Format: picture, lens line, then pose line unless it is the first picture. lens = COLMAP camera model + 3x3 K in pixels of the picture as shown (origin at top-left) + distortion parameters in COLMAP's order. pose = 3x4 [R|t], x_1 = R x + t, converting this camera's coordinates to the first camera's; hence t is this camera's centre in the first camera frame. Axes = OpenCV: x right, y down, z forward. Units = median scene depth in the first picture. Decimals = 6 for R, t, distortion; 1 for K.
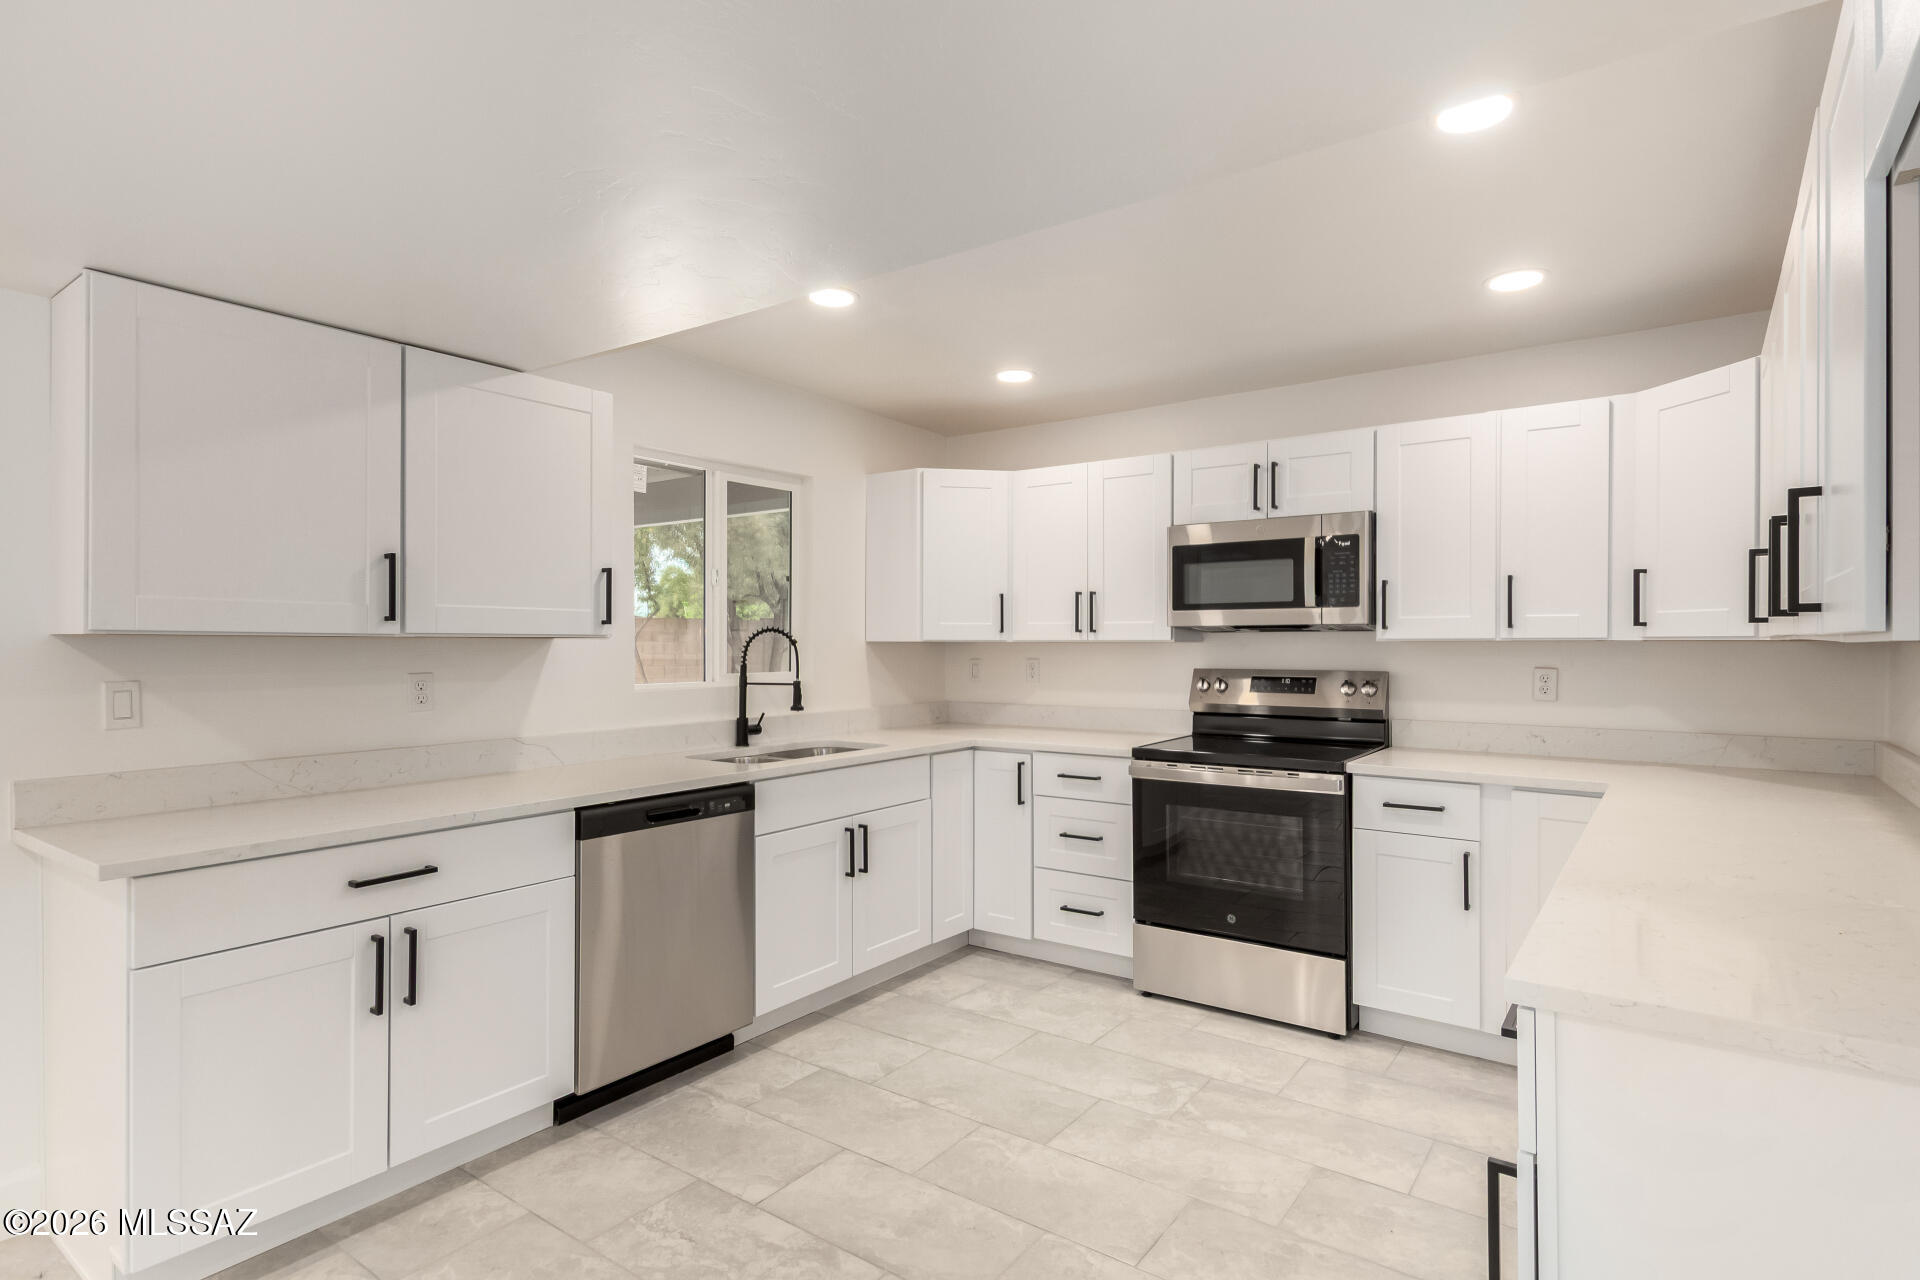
lens RADIAL K [[920.9, 0, 962.9], [0, 920.9, 639.2], [0, 0, 1]] dist [0.004614, 0.000380]
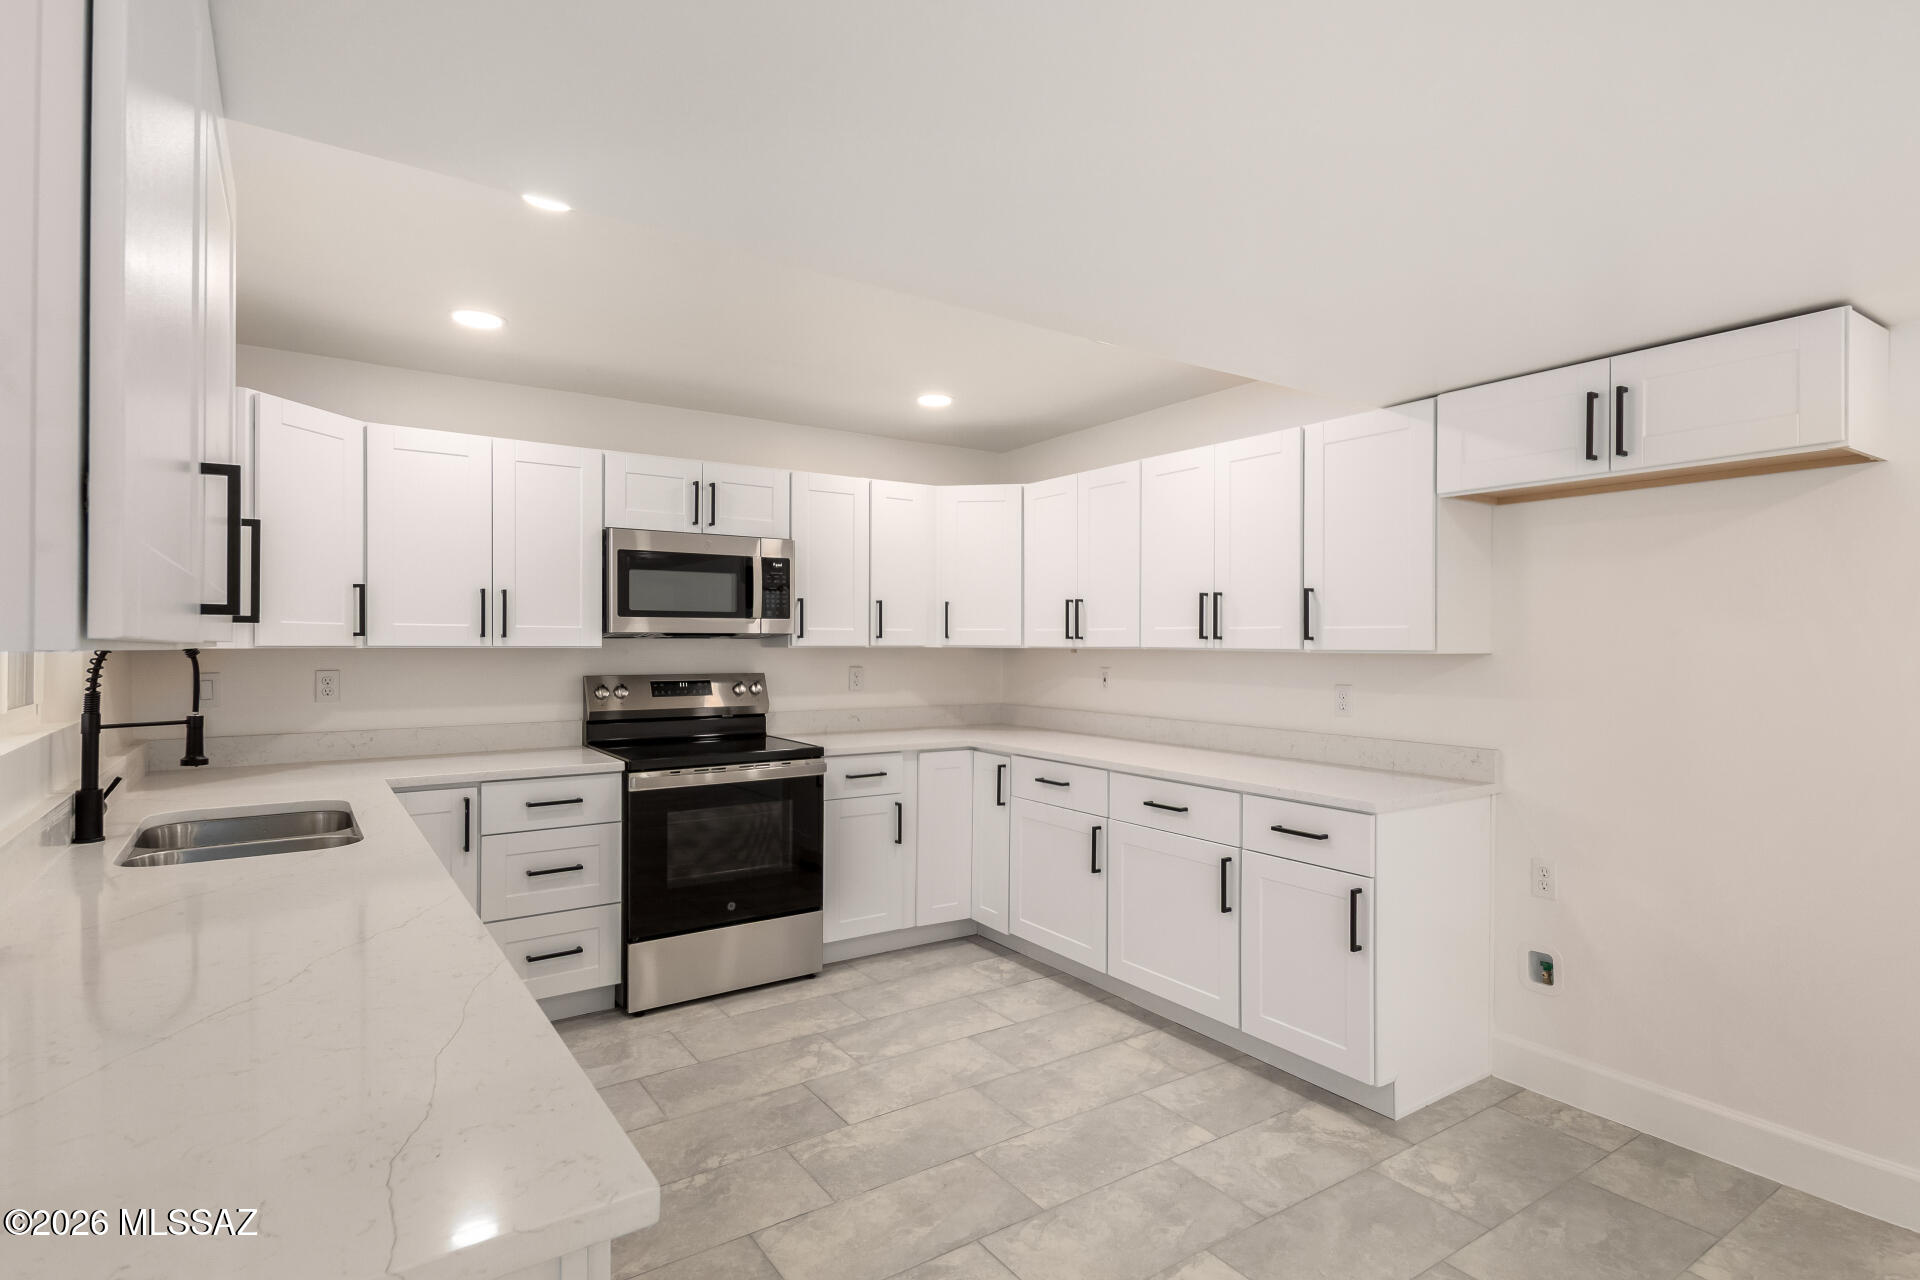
lens RADIAL K [[920.9, 0, 963.3], [0, 920.9, 641.6], [0, 0, 1]] dist [0.004614, 0.000380]
pose [[0.384226, 0.004524, 0.923228, -0.574152], [-0.000603, 0.999989, -0.004649, -0.000043], [-0.923239, 0.001230, 0.384225, 0.324055]]
